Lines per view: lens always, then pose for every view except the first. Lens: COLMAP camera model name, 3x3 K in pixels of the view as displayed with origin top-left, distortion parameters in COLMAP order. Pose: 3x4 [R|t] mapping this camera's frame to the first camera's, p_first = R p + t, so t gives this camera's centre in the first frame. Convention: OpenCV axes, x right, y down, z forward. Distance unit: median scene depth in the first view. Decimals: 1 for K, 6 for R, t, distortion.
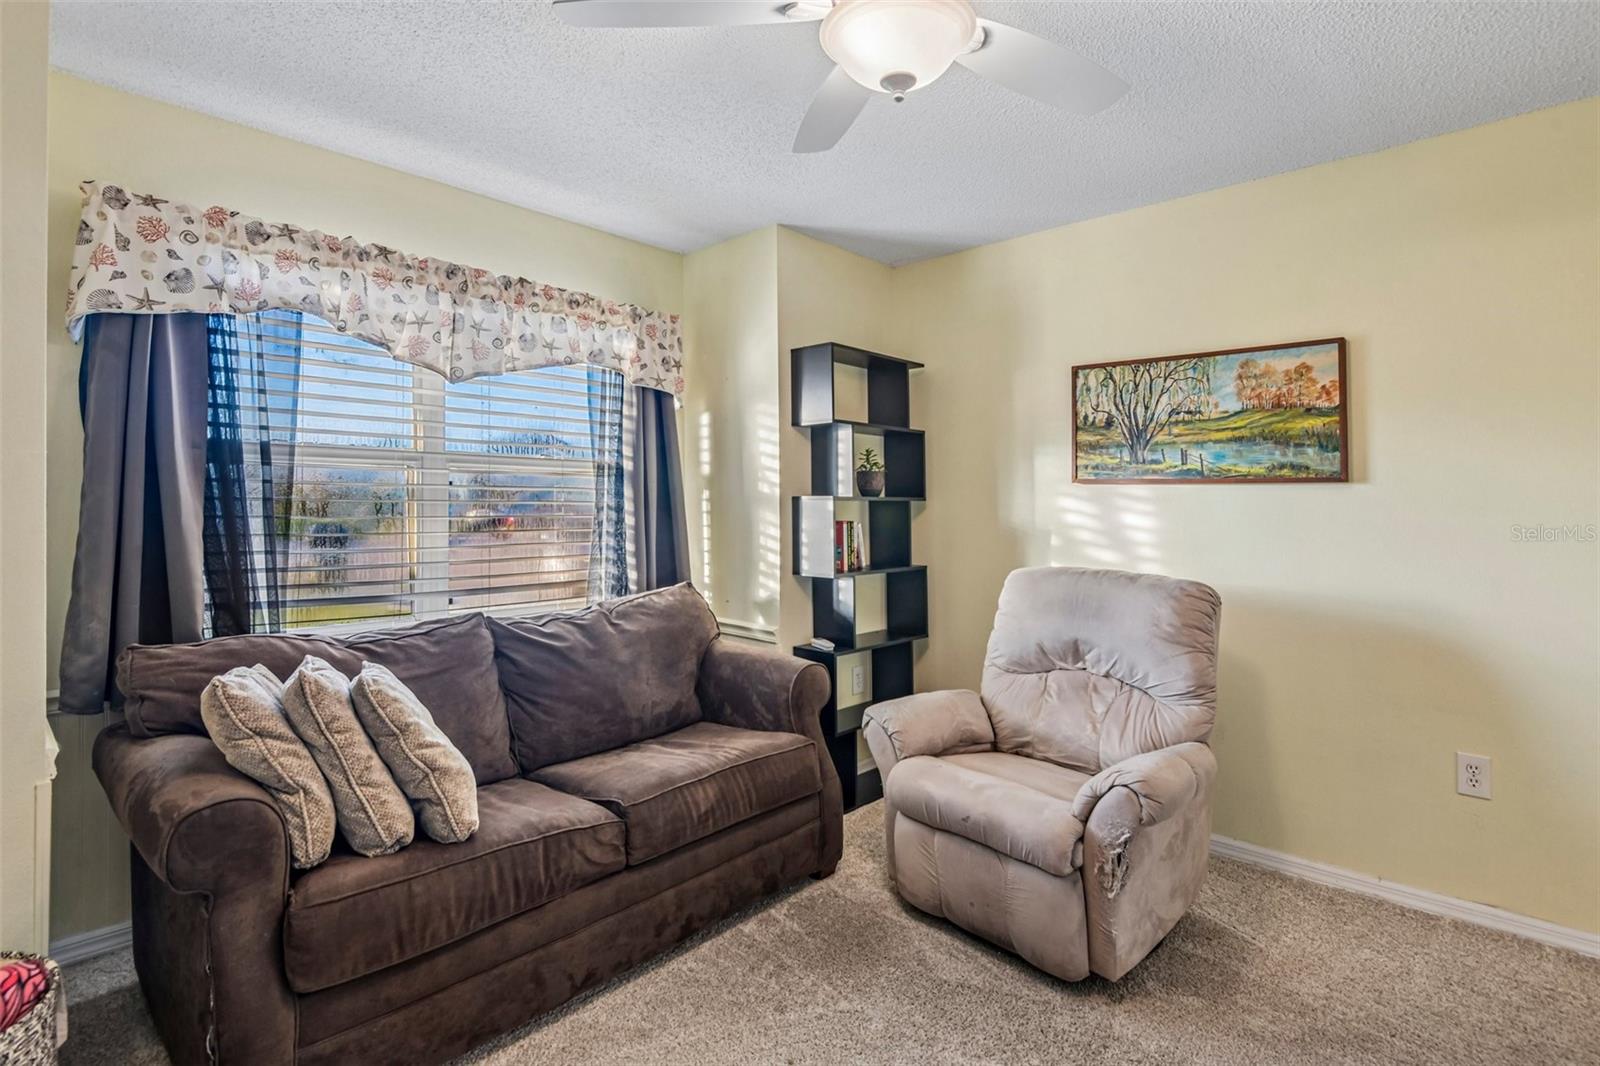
lens RADIAL K [[731.3, 0, 799.2], [0, 731.3, 485.9], [0, 0, 1]] dist [0.012947, -0.029024]
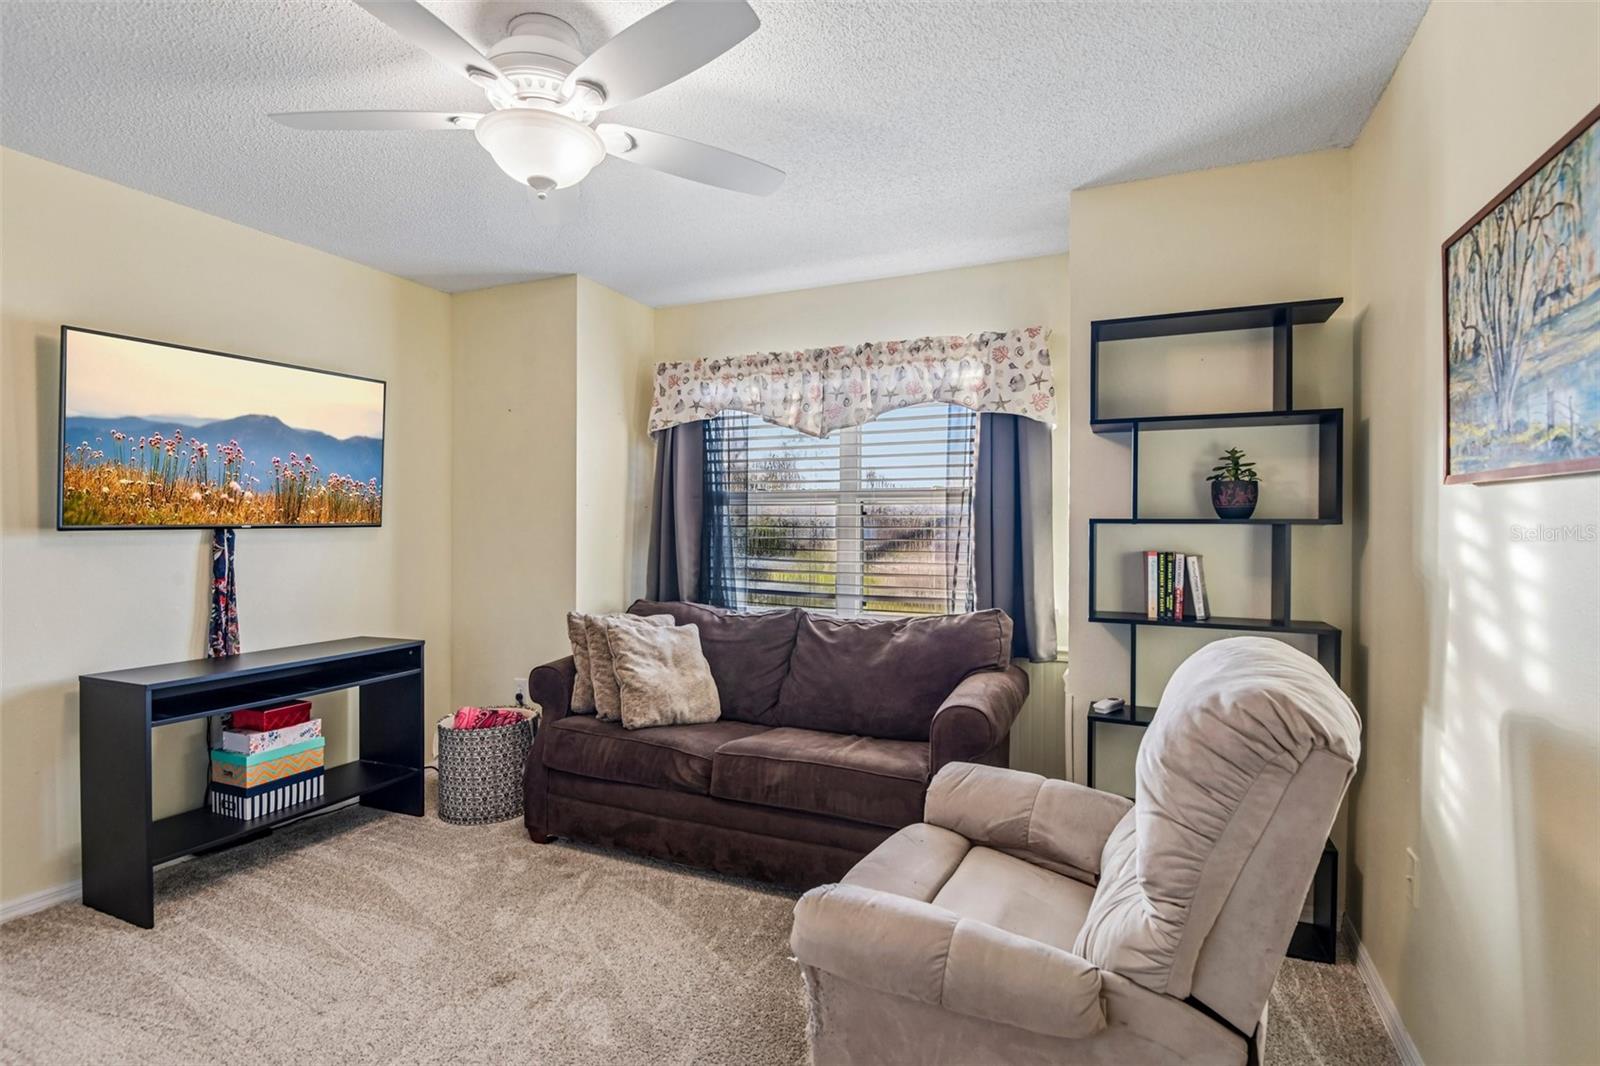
lens RADIAL K [[759.0, 0, 822.9], [0, 759.0, 538.6], [0, 0, 1]] dist [0.013705, -0.000605]
pose [[0.348178, 0.011193, -0.937362, 0.782036], [0.018315, 0.999657, 0.018740, 0.015823], [0.937250, -0.023693, 0.347853, 0.483185]]
